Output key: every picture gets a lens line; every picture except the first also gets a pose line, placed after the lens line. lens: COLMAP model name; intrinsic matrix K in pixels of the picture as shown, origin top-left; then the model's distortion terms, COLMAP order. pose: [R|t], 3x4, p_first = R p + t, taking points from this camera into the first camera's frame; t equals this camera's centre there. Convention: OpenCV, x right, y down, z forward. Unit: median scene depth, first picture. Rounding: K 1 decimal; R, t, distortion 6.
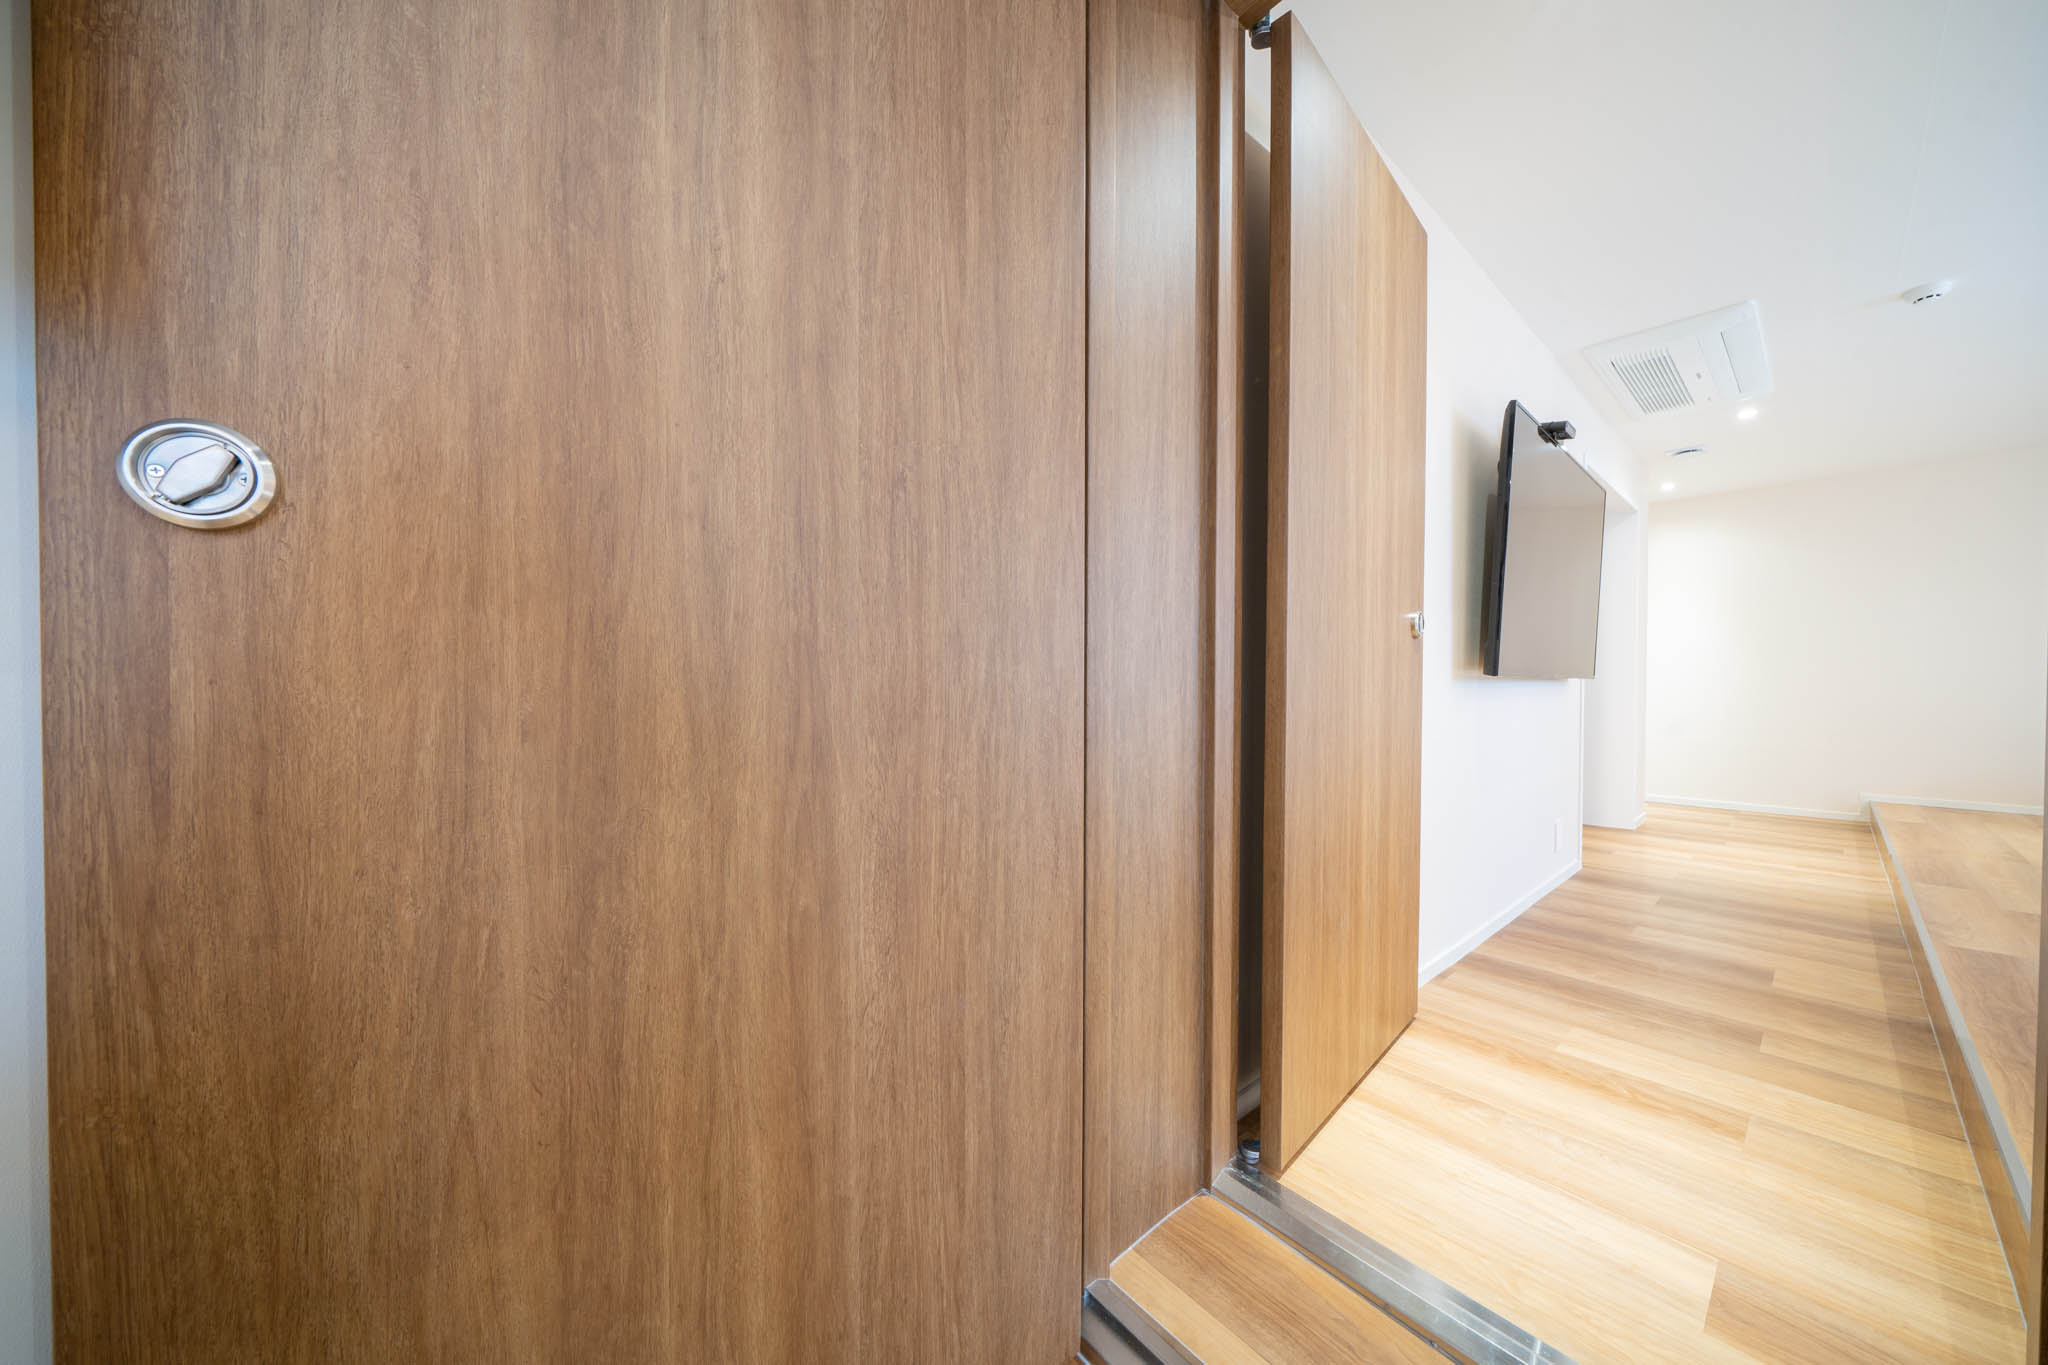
lens RADIAL K [[695.5, 0, 1033.8], [0, 695.5, 698.4], [0, 0, 1]] dist [-0.000413, 0.000062]
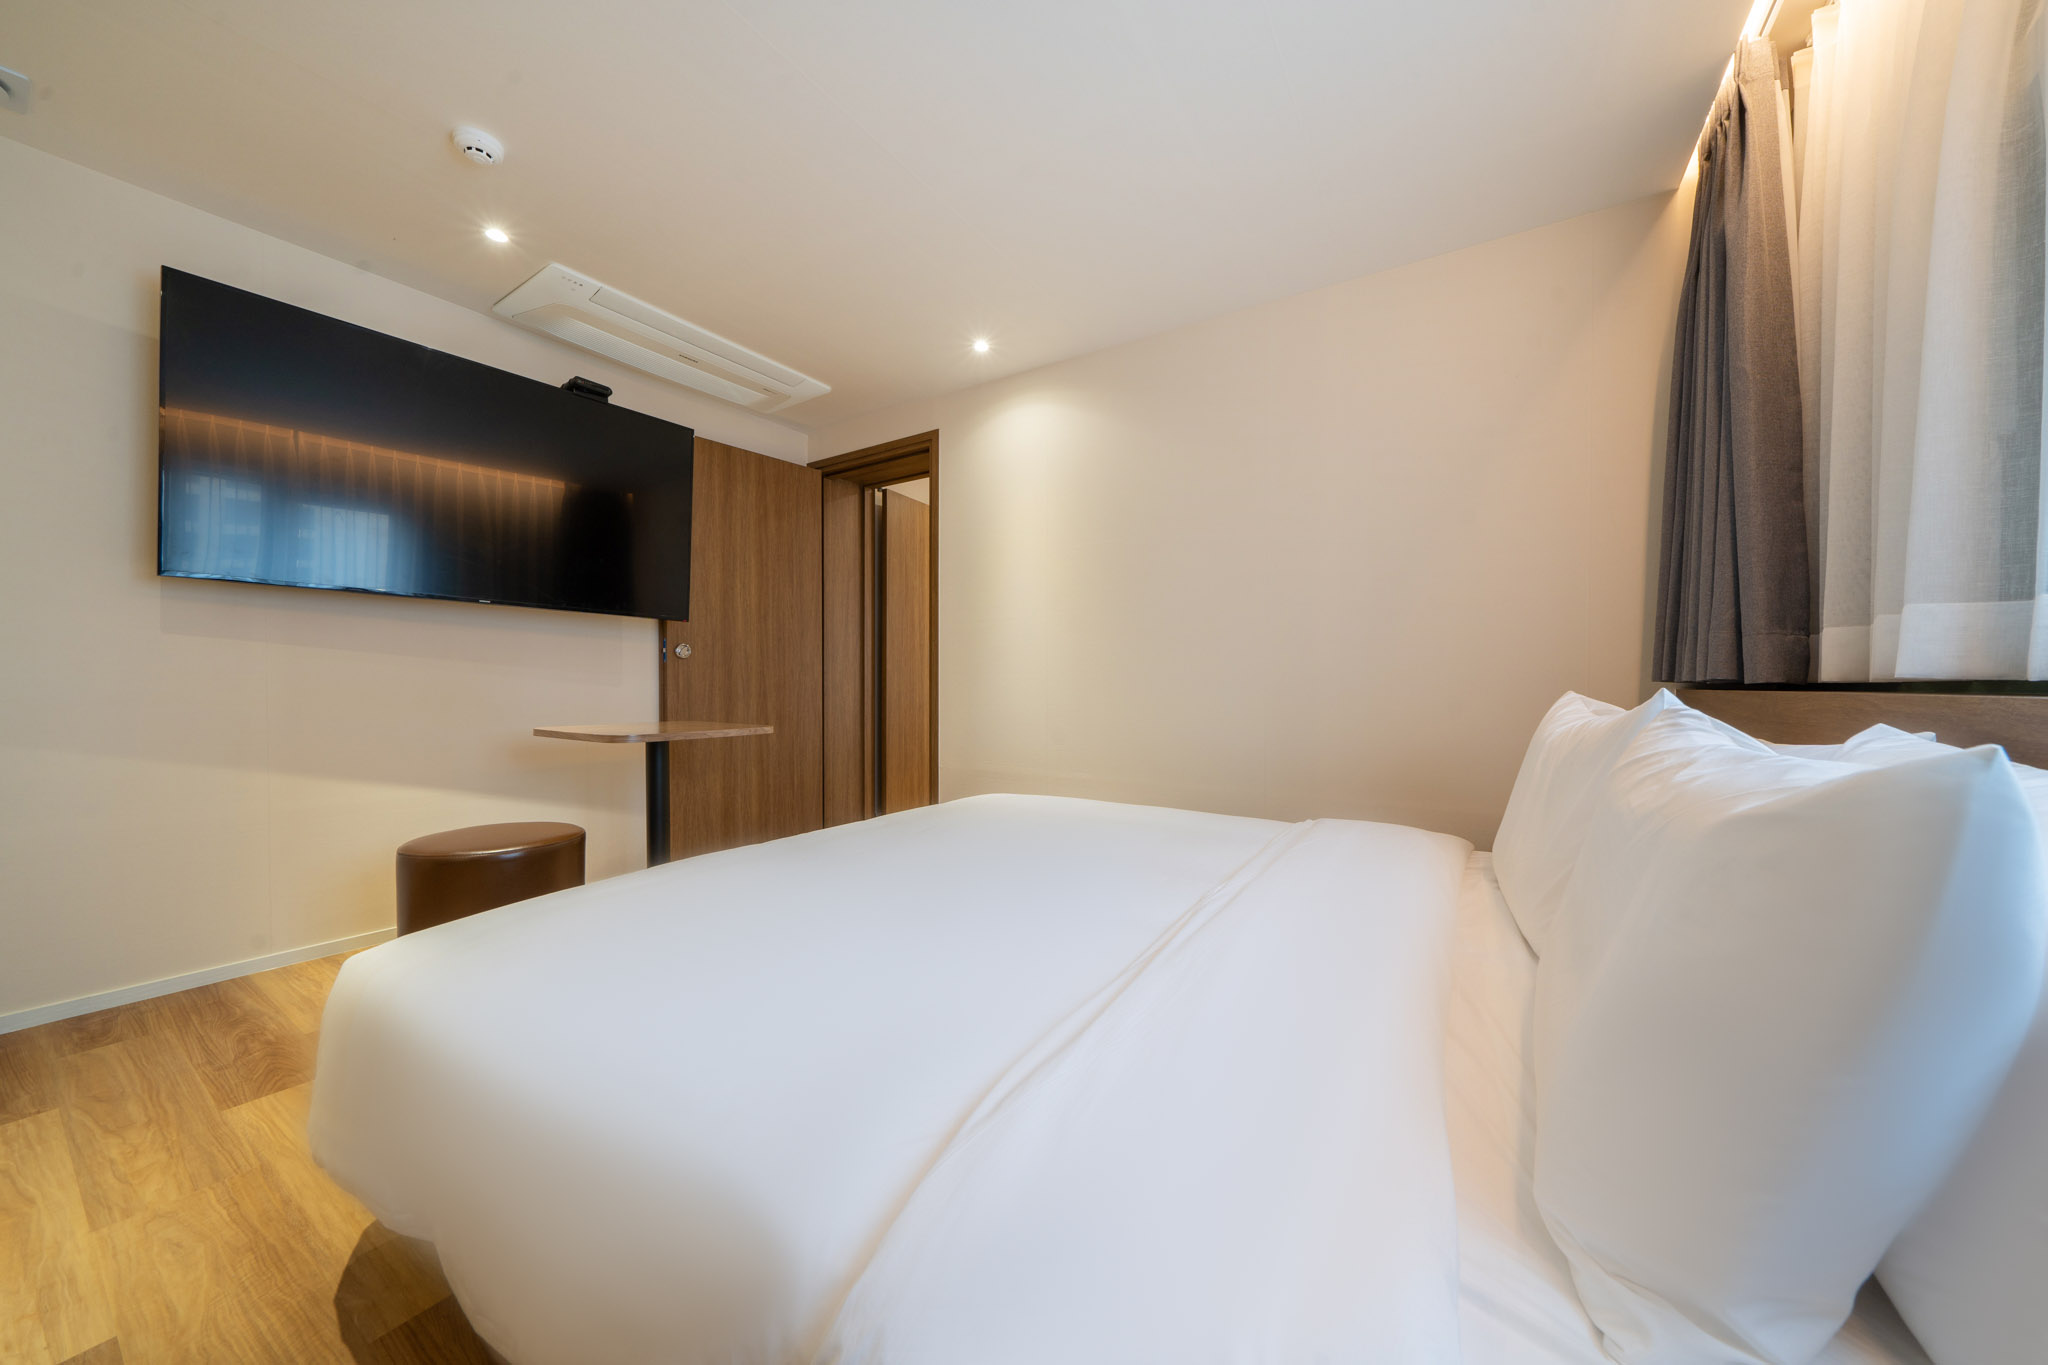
lens RADIAL K [[695.5, 0, 1033.8], [0, 695.5, 698.4], [0, 0, 1]] dist [-0.000413, 0.000062]
pose [[0.957731, -0.005237, 0.287618, 0.110090], [0.004791, 0.999986, 0.002252, 0.103556], [-0.287626, -0.000779, 0.957742, -4.329001]]
